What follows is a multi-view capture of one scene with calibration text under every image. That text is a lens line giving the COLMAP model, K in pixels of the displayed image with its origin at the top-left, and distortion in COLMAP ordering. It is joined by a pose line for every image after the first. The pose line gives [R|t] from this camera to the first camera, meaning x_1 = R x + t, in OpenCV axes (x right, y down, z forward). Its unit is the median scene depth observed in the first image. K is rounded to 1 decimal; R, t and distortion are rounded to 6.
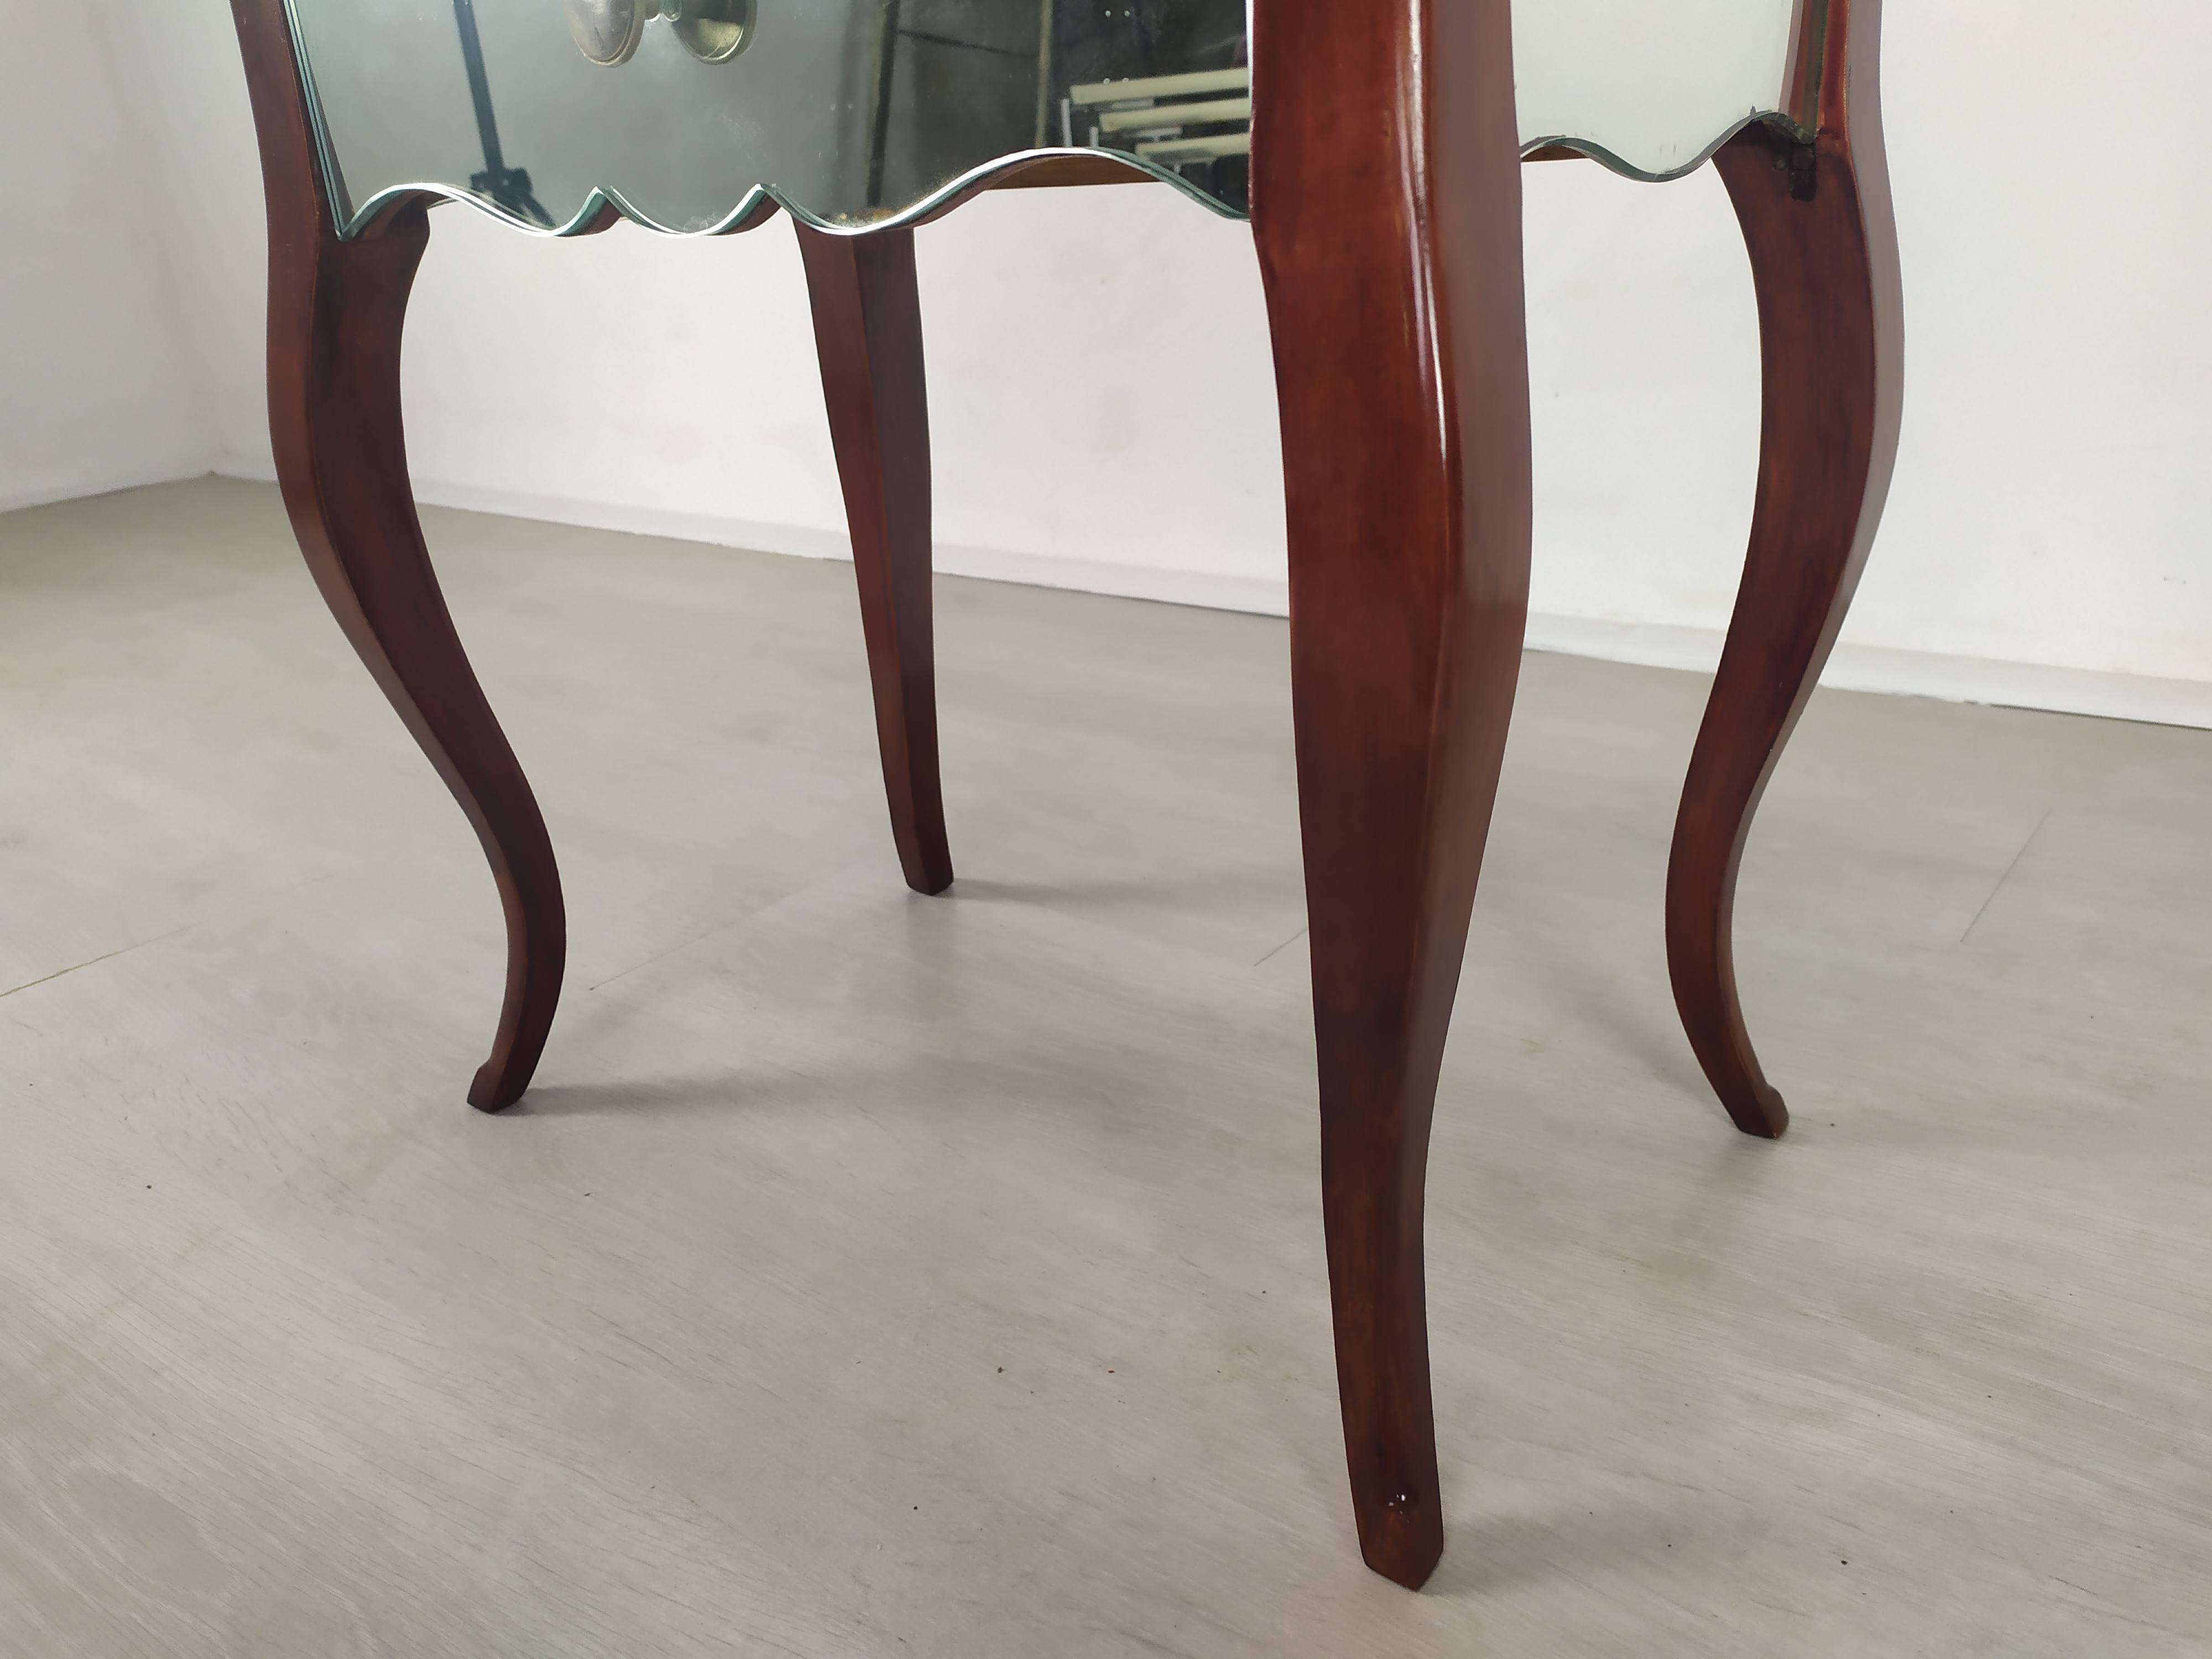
lens RADIAL K [[1673.8, 0, 1119.4], [0, 1673.8, 854.3], [0, 0, 1]] dist [0.032097, -0.048546]
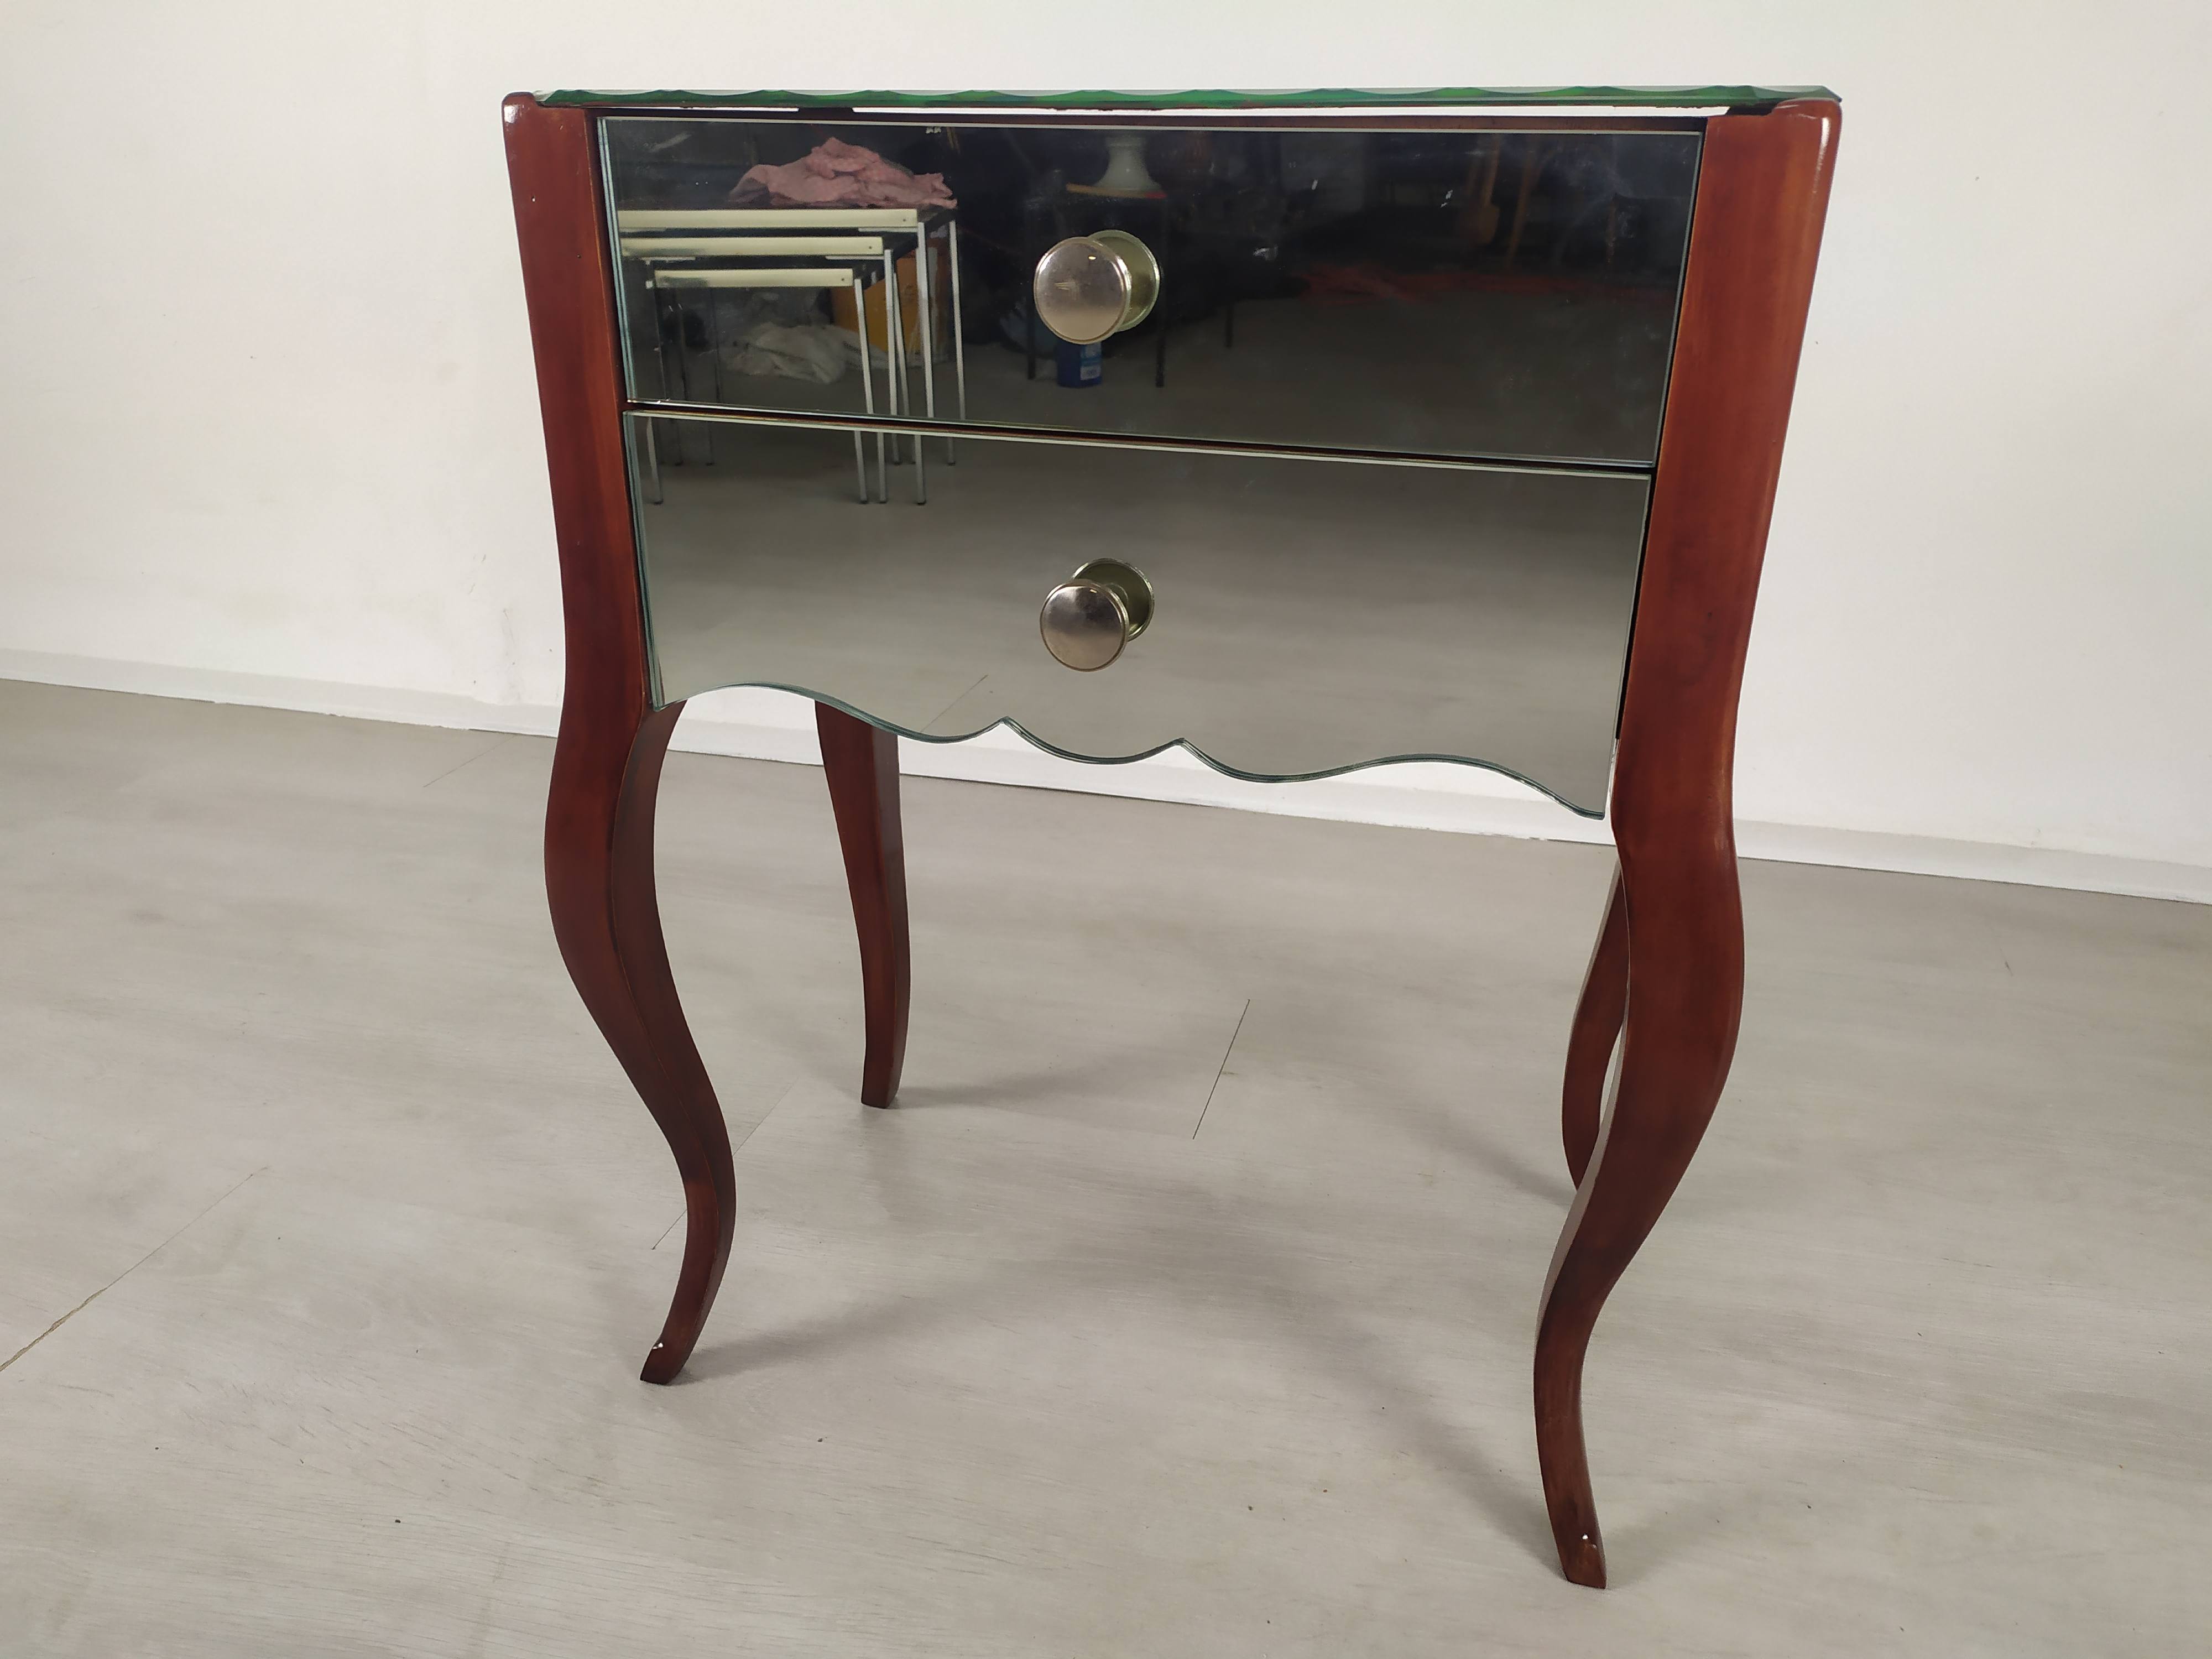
lens RADIAL K [[1680.6, 0, 1094.1], [0, 1680.6, 827.2], [0, 0, 1]] dist [0.060057, -0.095136]
pose [[0.920024, -0.084547, 0.382632, -0.649471], [0.088857, 0.996024, 0.006430, -0.261620], [-0.381654, 0.028084, 0.923879, -0.245803]]
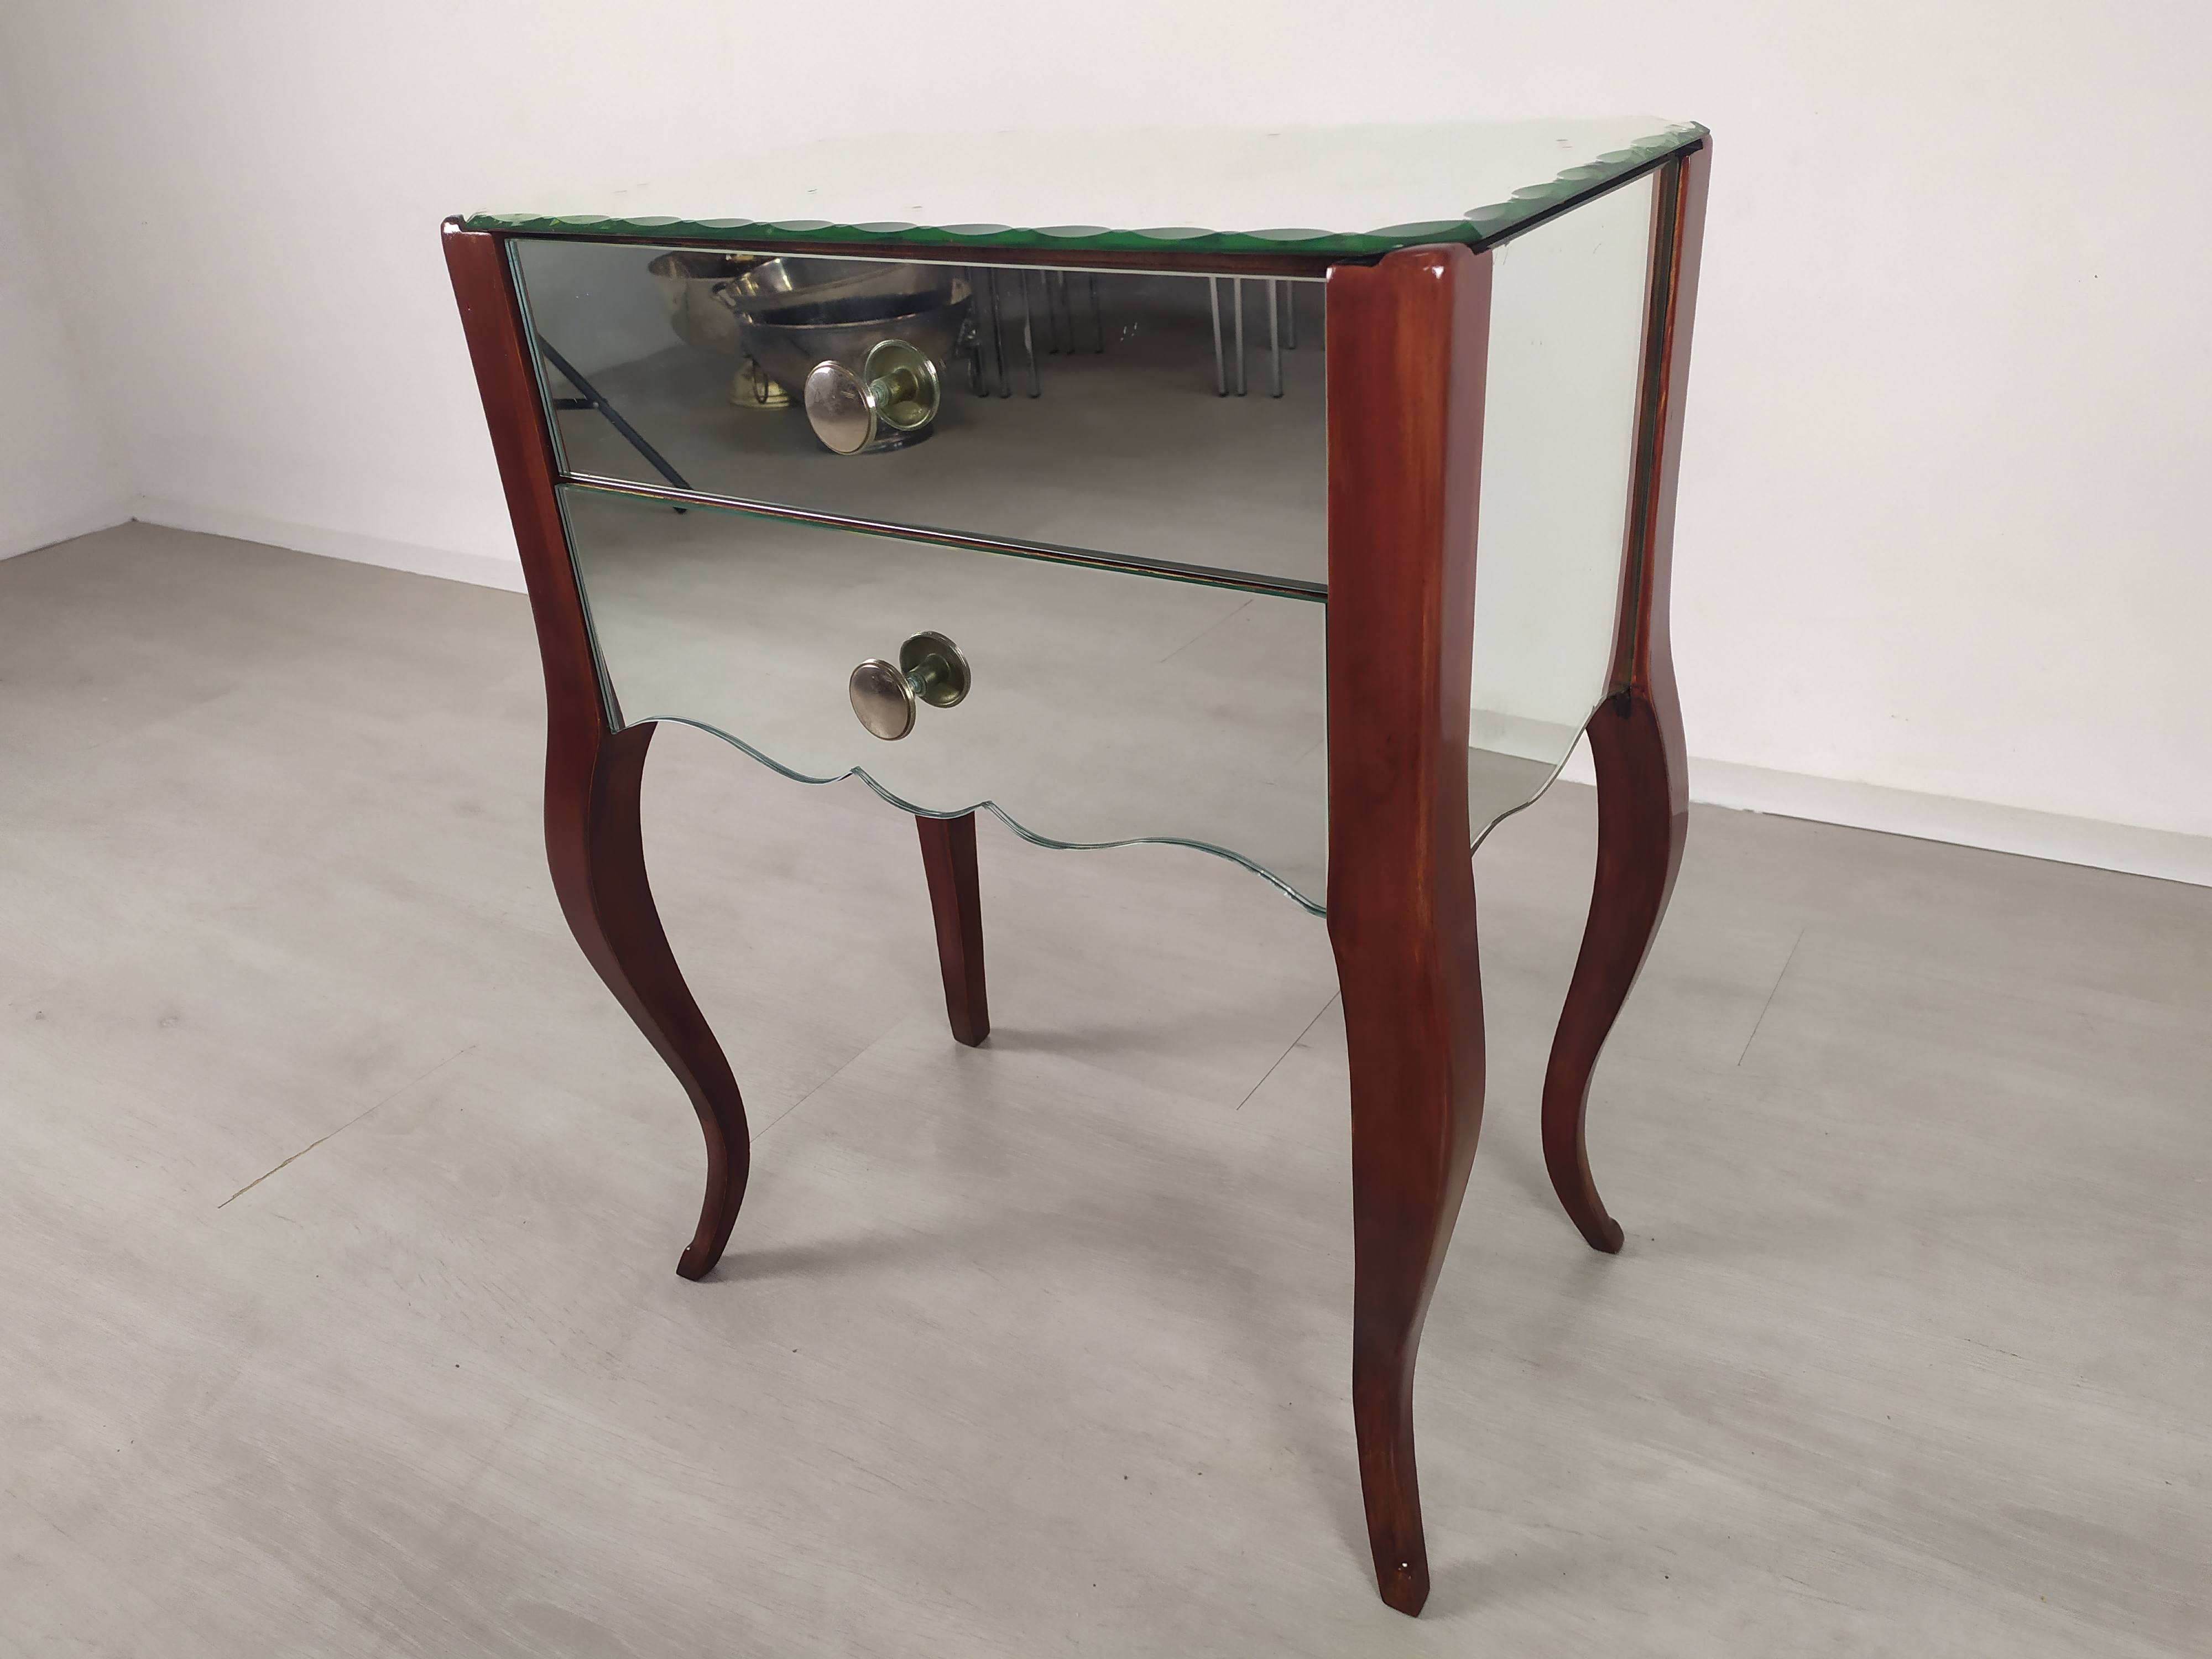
lens RADIAL K [[1680.1, 0, 1106.0], [0, 1680.1, 829.5], [0, 0, 1]] dist [0.045885, -0.066398]
pose [[0.994496, -0.053621, 0.090008, -0.186648], [0.046111, 0.995437, 0.083540, -0.385518], [-0.094077, -0.078930, 0.992431, -0.443183]]
